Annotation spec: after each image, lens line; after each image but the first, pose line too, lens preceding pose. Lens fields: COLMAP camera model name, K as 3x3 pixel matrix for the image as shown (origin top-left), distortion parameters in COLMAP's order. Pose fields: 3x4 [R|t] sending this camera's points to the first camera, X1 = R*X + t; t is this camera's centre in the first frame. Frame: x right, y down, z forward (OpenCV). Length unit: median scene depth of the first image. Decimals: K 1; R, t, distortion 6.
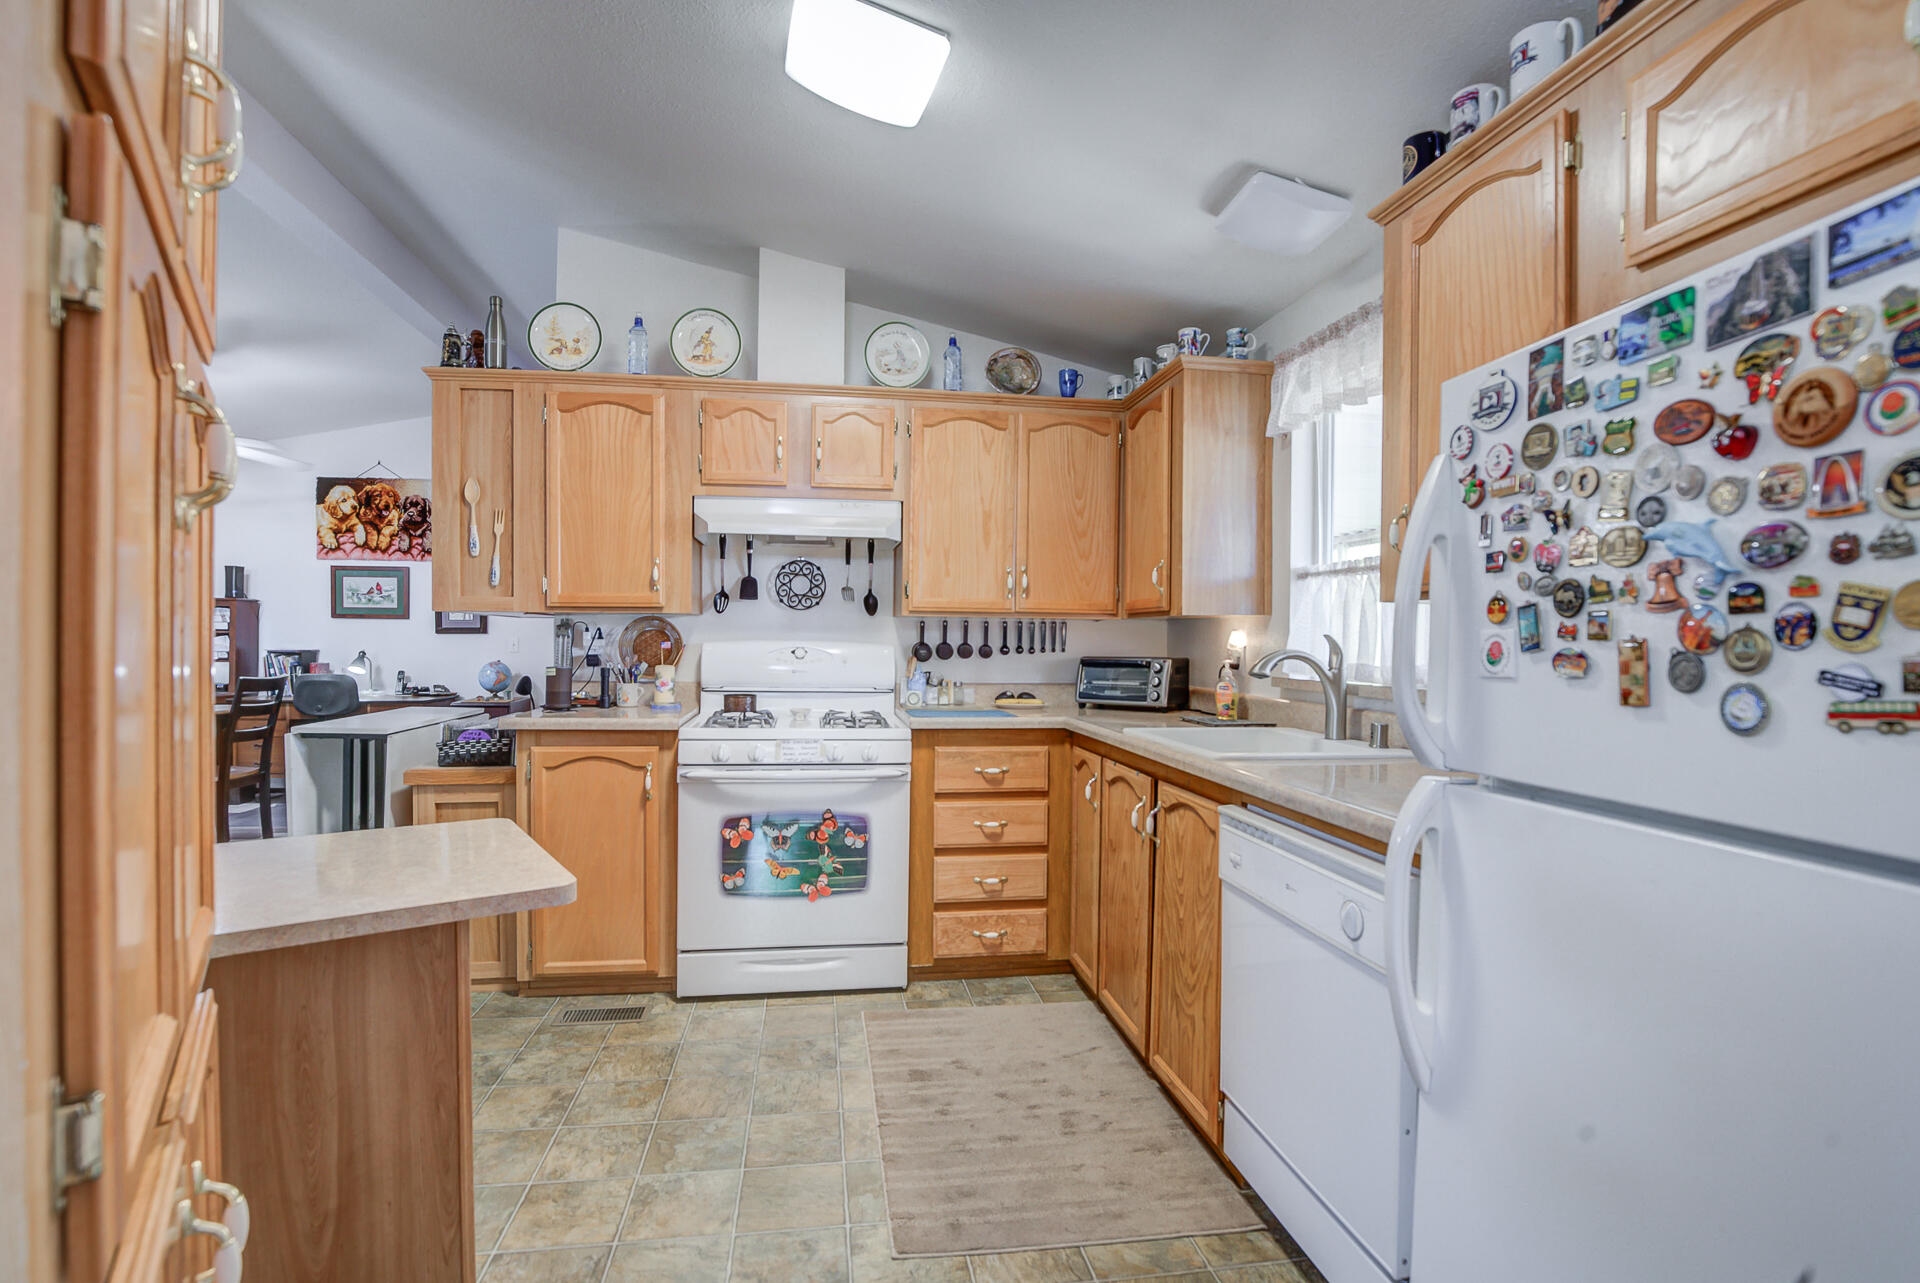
lens RADIAL K [[906.4, 0, 954.9], [0, 906.4, 656.4], [0, 0, 1]] dist [-0.031266, 0.005215]
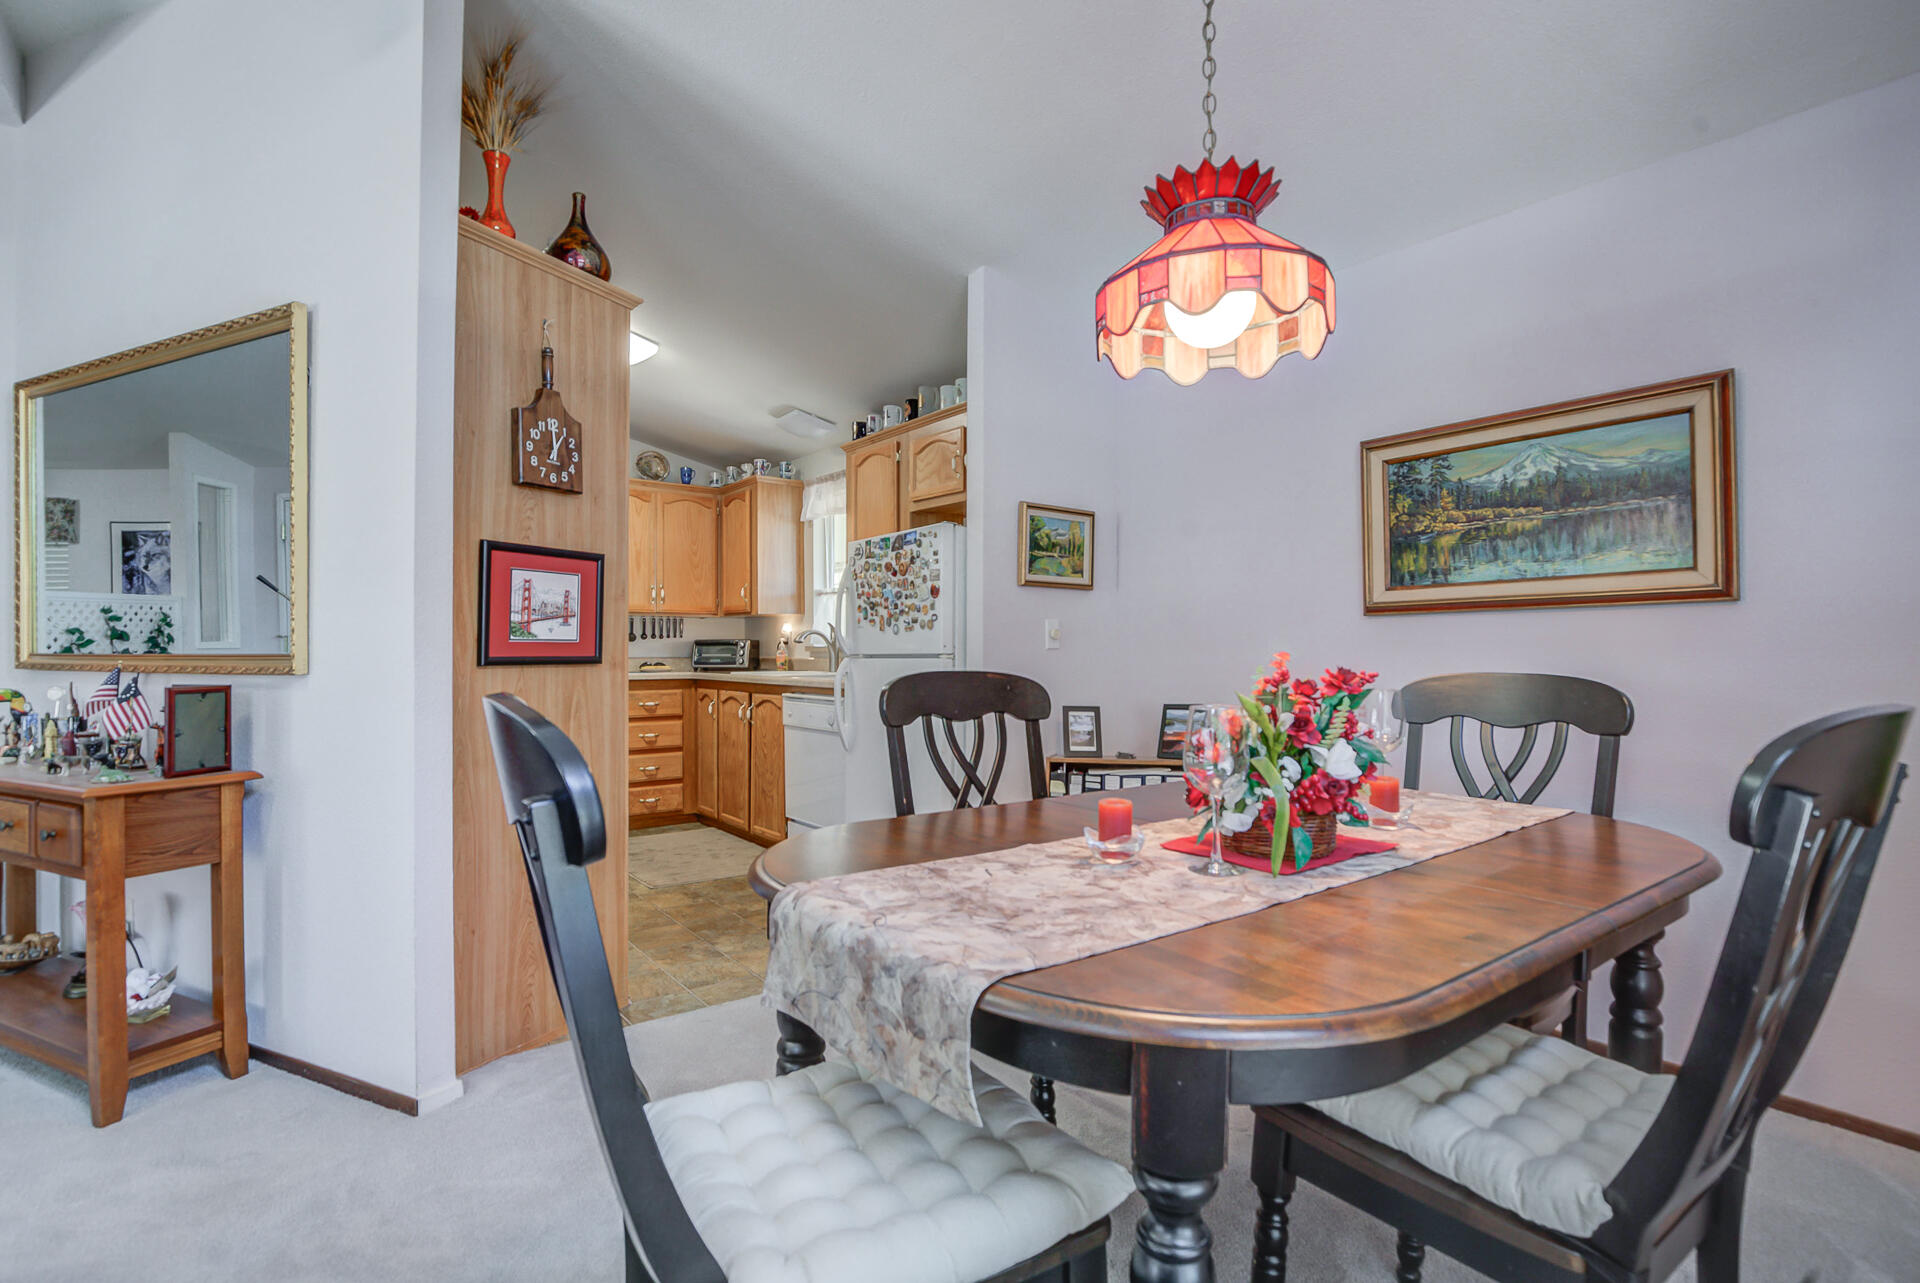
lens RADIAL K [[906.4, 0, 953.6], [0, 906.4, 645.4], [0, 0, 1]] dist [-0.031266, 0.005215]
pose [[0.881195, -0.009236, 0.472662, -0.231544], [0.018466, 0.999719, -0.014893, 0.045521], [-0.472392, 0.021852, 0.881118, -0.697077]]
